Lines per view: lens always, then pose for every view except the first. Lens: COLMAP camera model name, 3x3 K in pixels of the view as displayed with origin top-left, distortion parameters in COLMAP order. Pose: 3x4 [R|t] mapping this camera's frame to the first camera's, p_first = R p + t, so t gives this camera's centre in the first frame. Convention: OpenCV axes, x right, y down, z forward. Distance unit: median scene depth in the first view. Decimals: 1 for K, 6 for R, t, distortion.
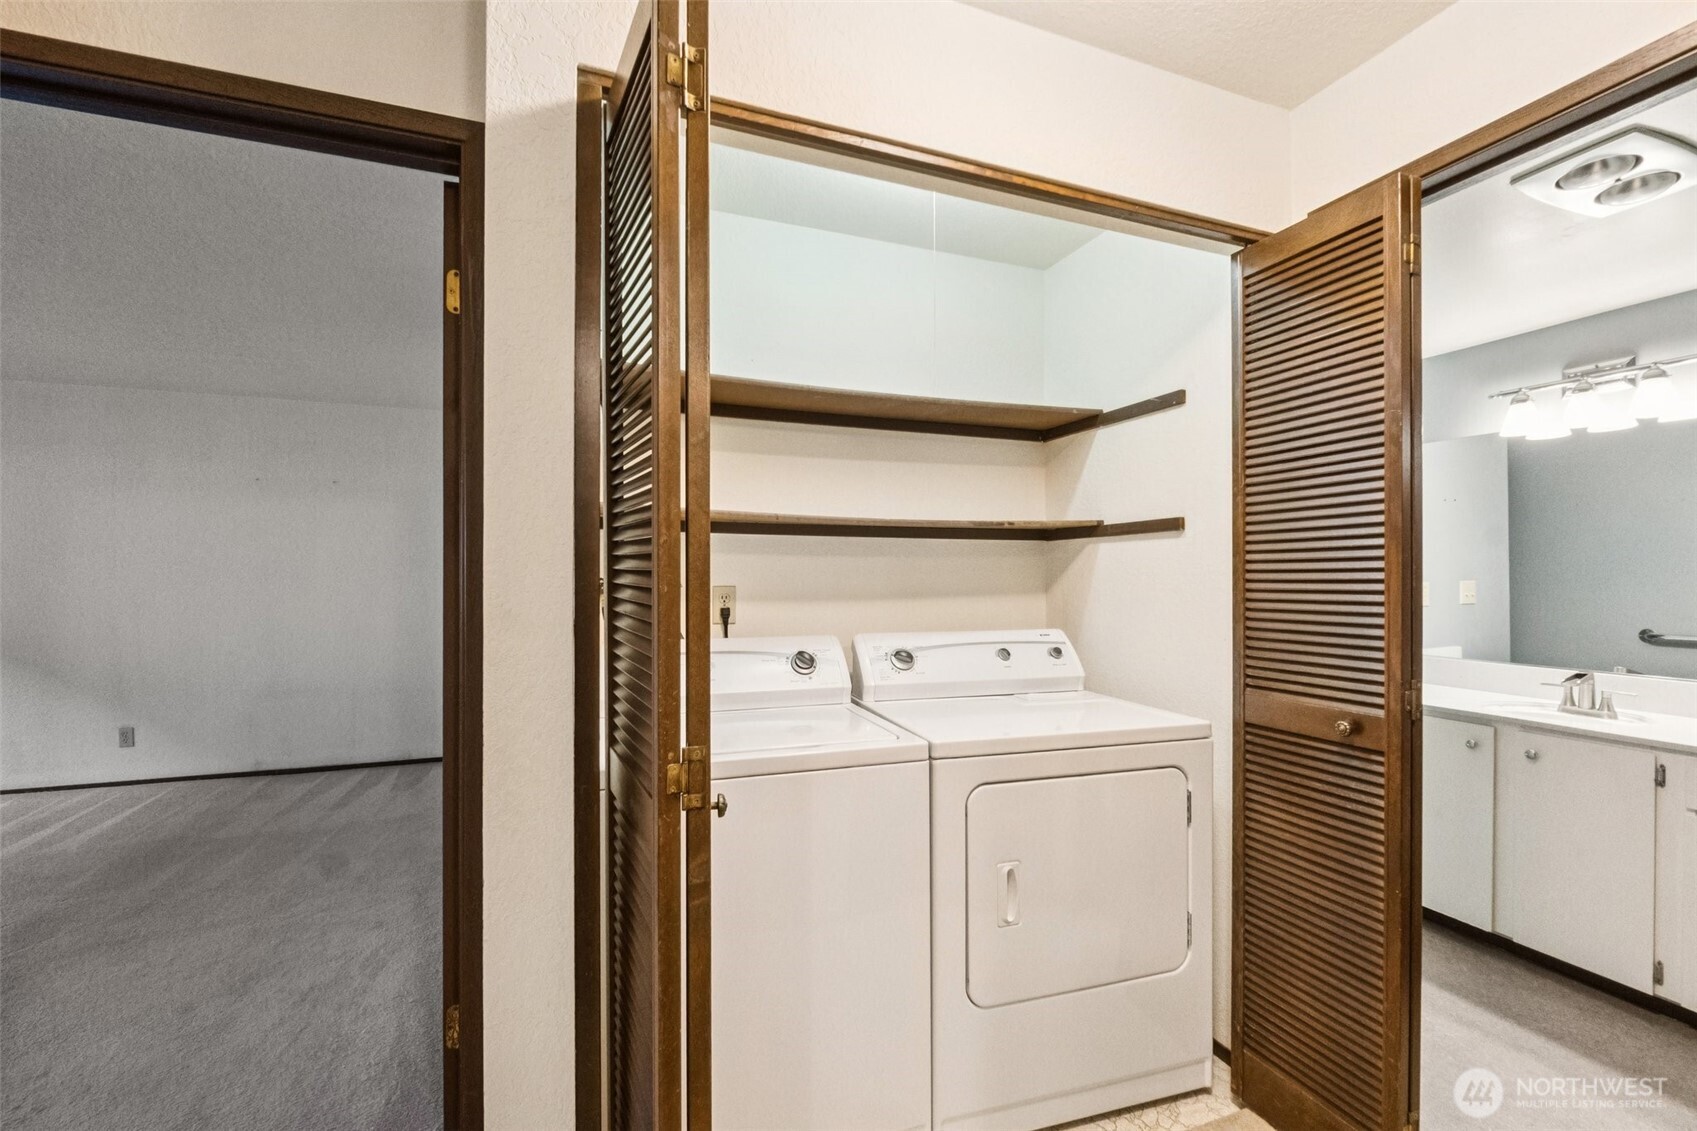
lens RADIAL K [[707.0, 0, 851.9], [0, 707.0, 585.0], [0, 0, 1]] dist [-0.004668, -0.000478]
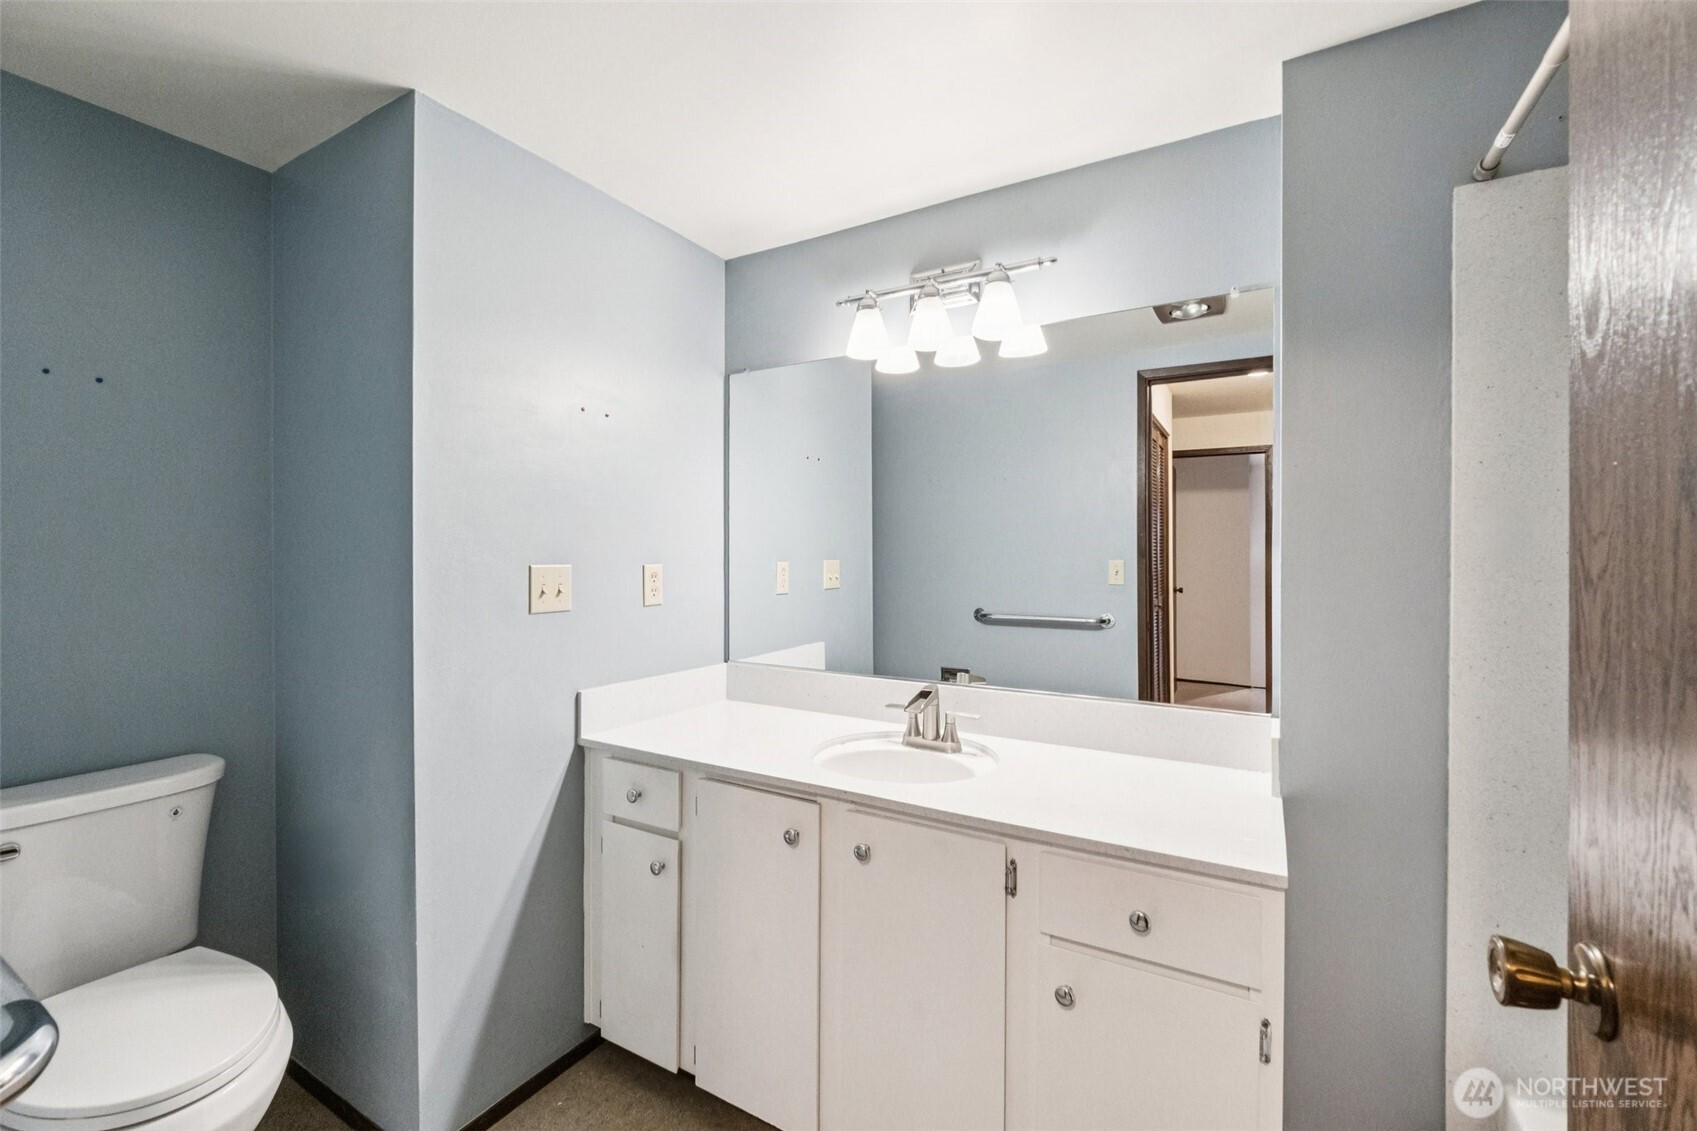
lens RADIAL K [[710.8, 0, 845.6], [0, 710.8, 568.4], [0, 0, 1]] dist [-0.004279, -0.000186]
pose [[0.783181, -0.001885, 0.621792, 0.527728], [-0.002788, 0.999975, 0.006542, -0.002167], [-0.621788, -0.006857, 0.783155, 0.489142]]
